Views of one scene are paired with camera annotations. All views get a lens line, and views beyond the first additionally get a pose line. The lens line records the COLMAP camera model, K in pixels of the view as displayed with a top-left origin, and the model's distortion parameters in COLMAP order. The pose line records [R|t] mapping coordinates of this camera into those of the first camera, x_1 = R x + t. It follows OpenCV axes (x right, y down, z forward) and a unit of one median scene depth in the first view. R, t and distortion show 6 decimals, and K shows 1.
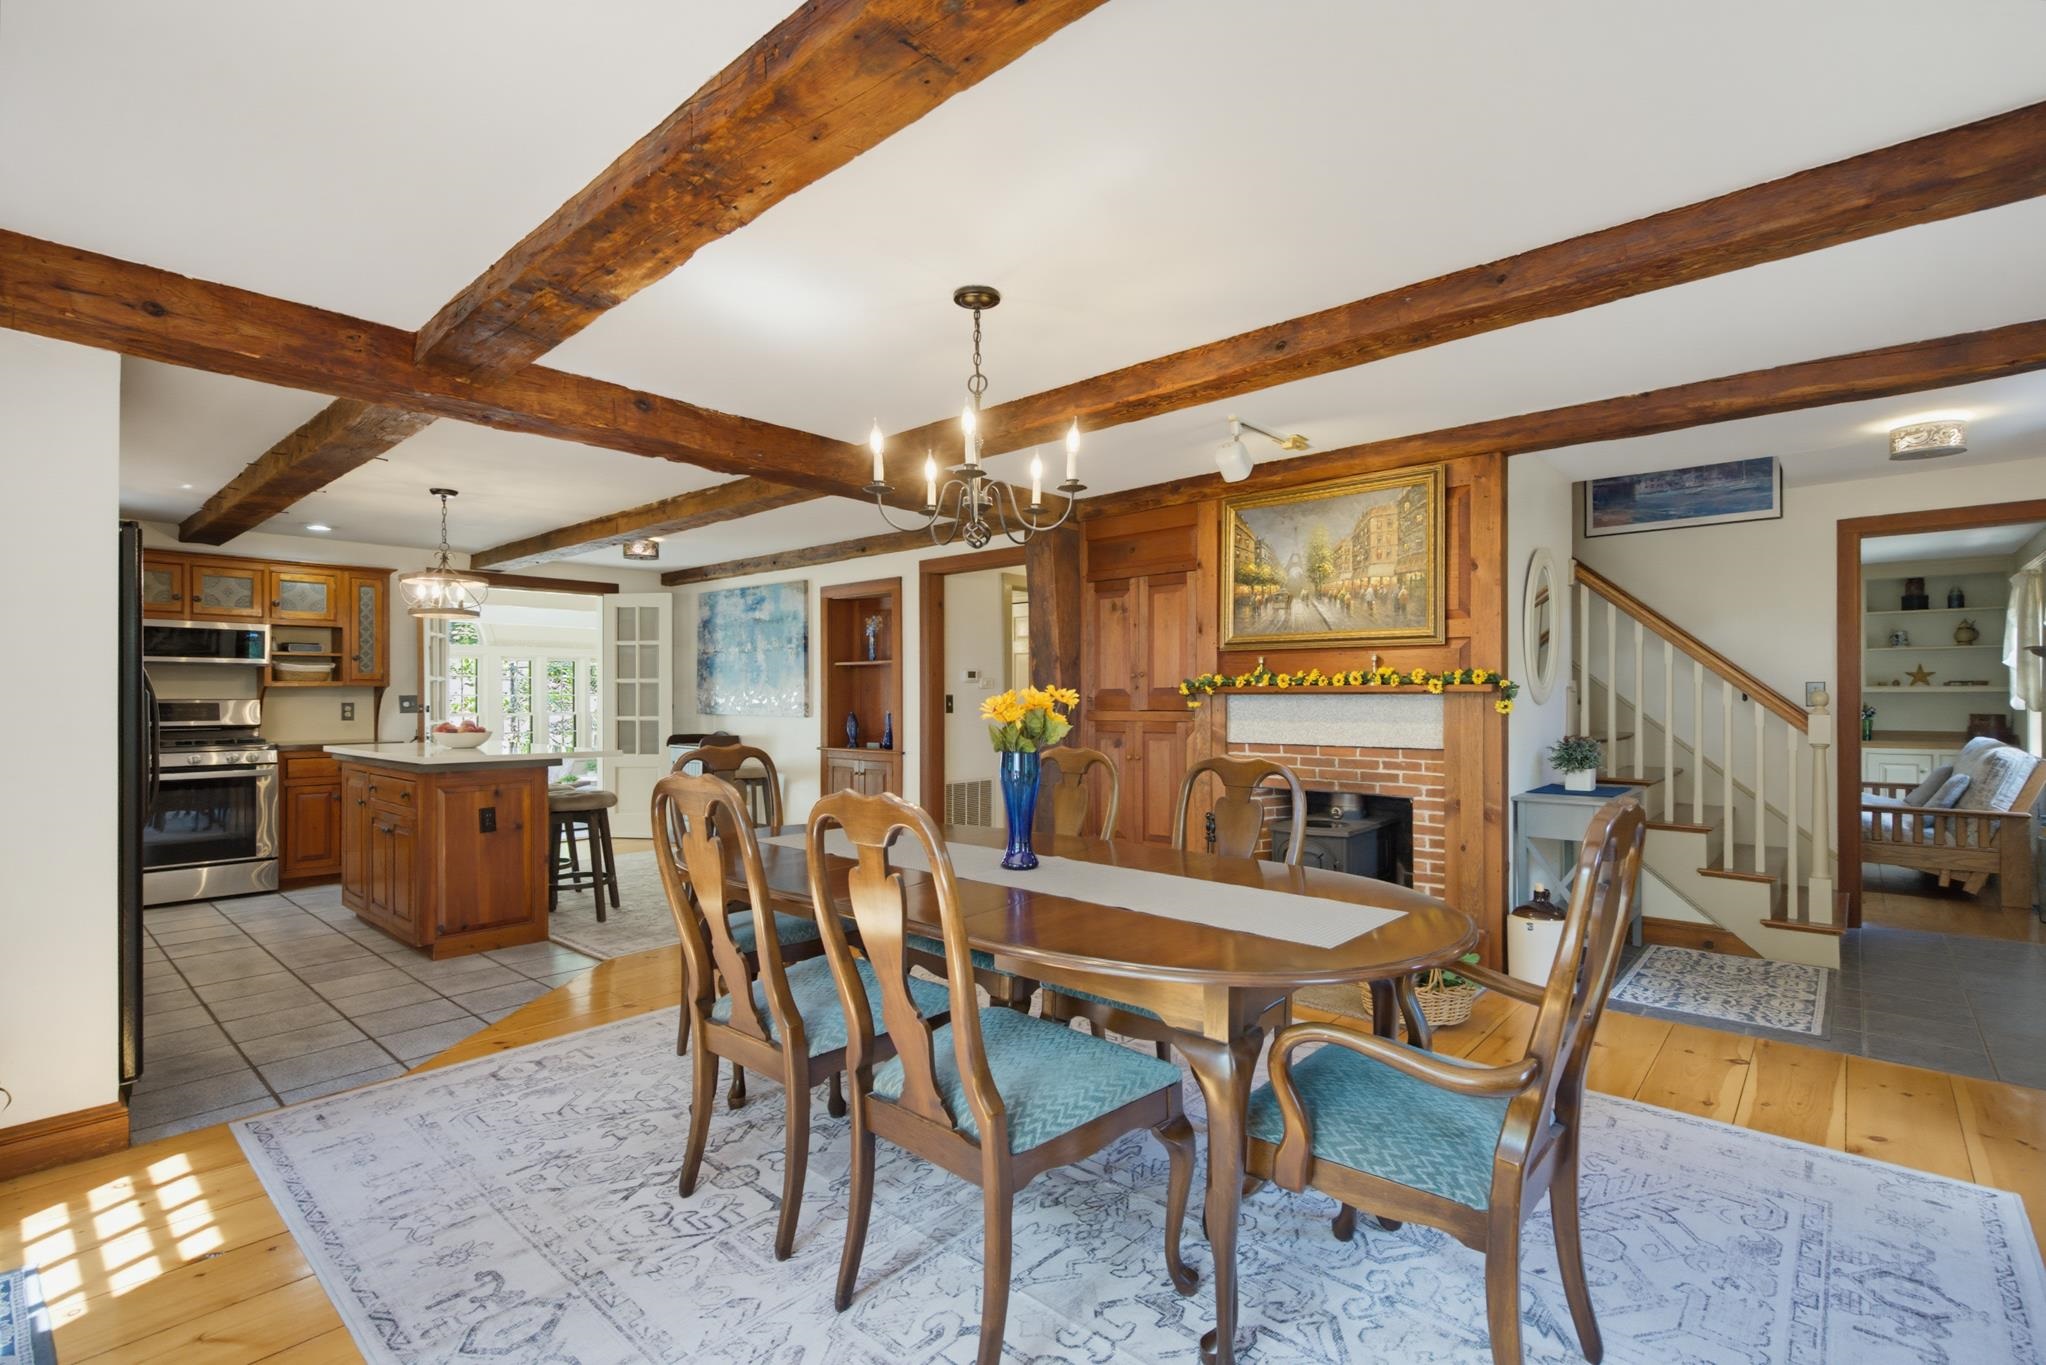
lens RADIAL K [[939.5, 0, 1050.1], [0, 939.5, 697.9], [0, 0, 1]] dist [0.000722, -0.002297]
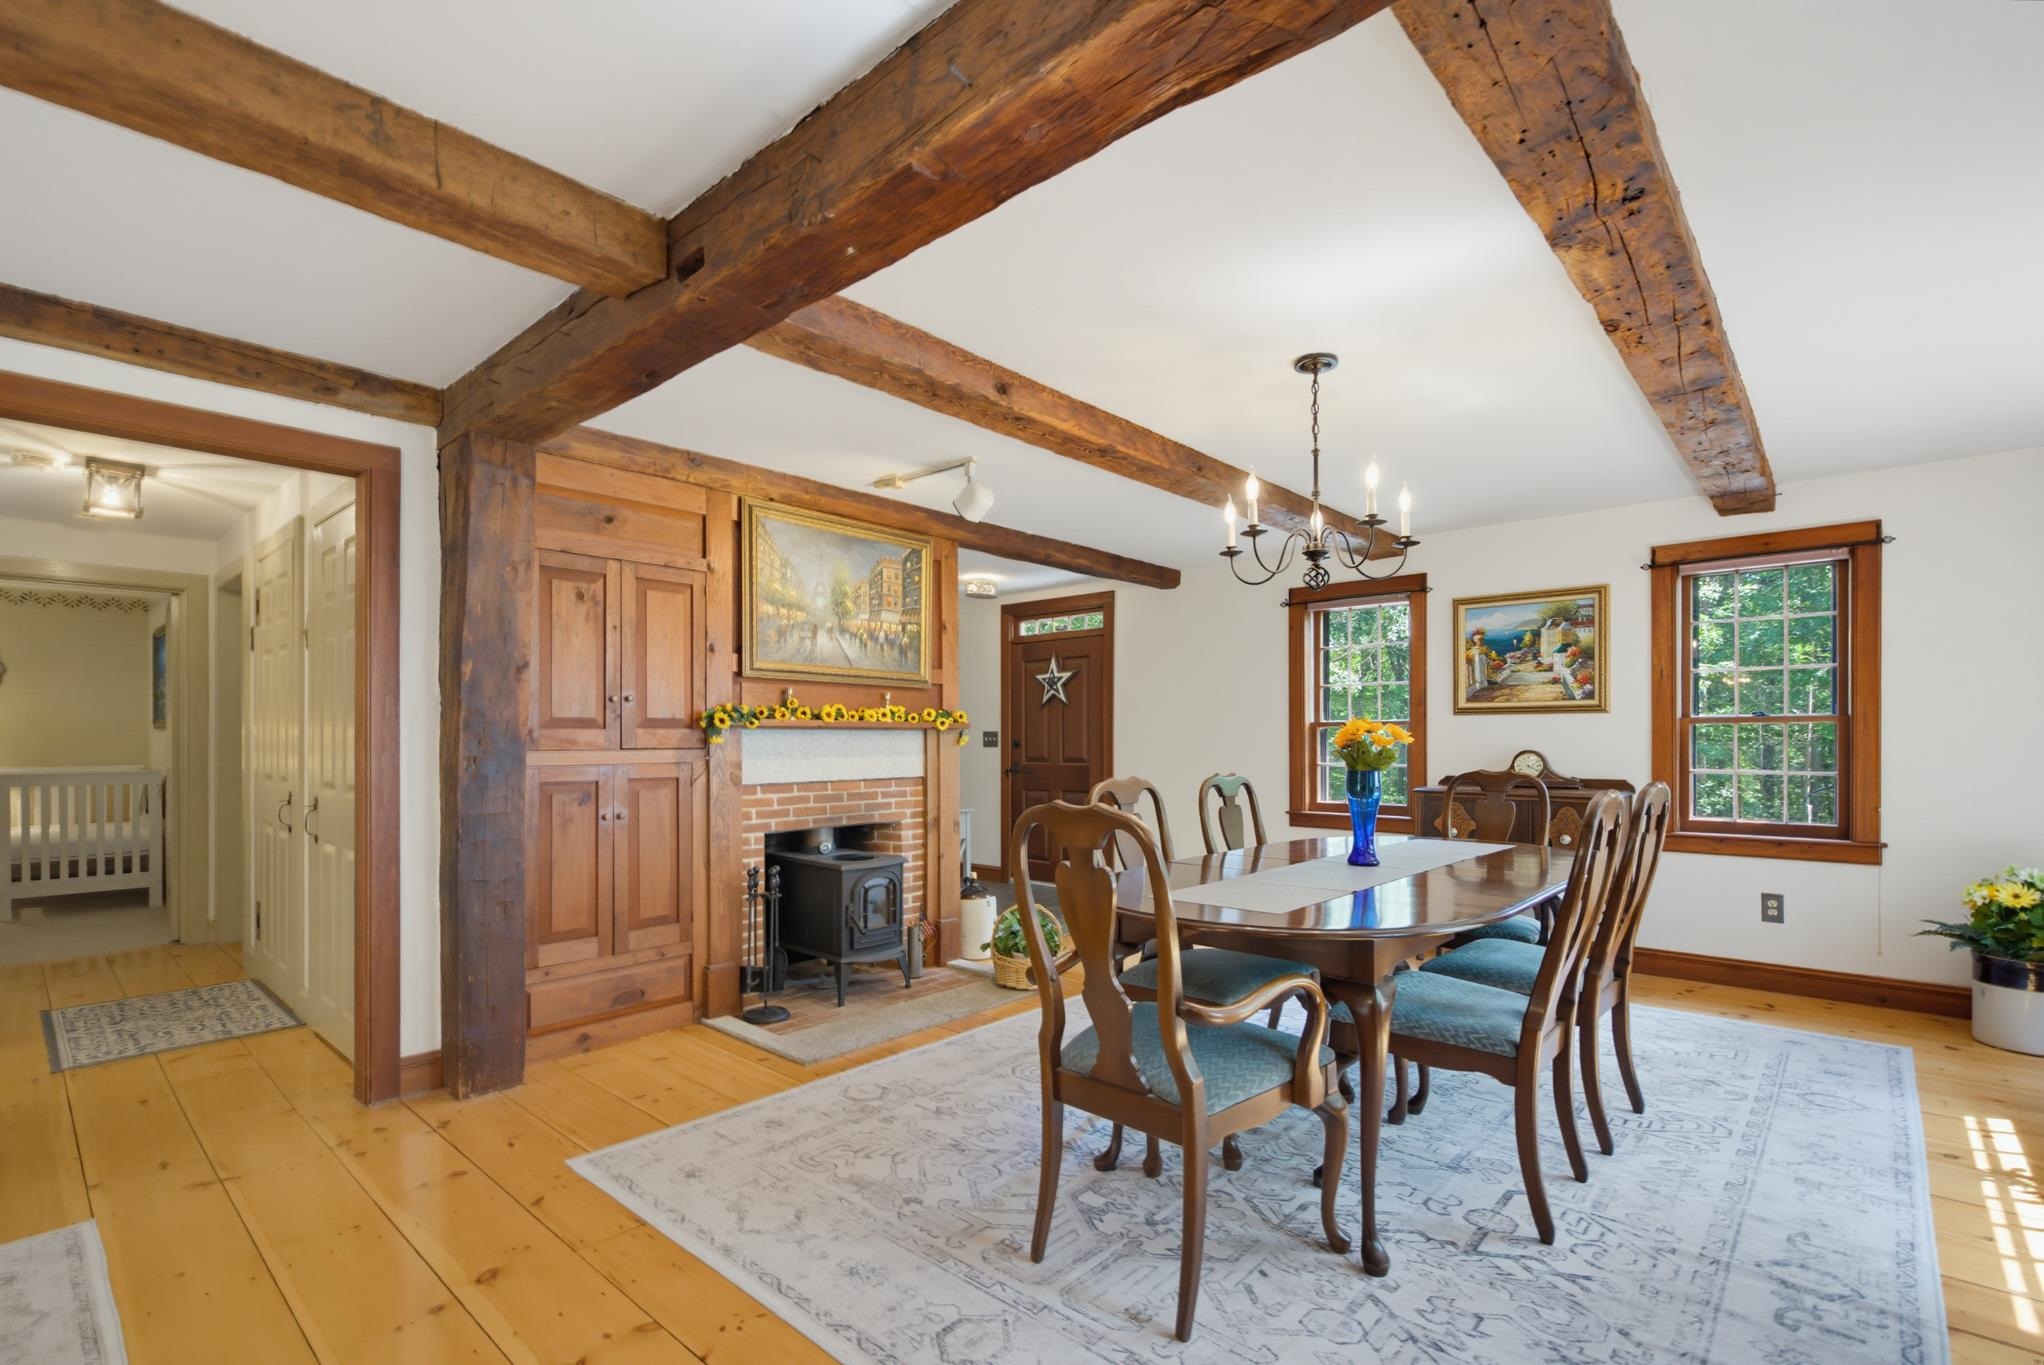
lens RADIAL K [[938.5, 0, 1012.2], [0, 938.5, 739.3], [0, 0, 1]] dist [0.000722, -0.002297]
pose [[0.020896, 0.004240, 0.999773, -0.522532], [0.001118, 0.999990, -0.004264, 0.008210], [-0.999781, 0.001206, 0.020891, 0.587436]]
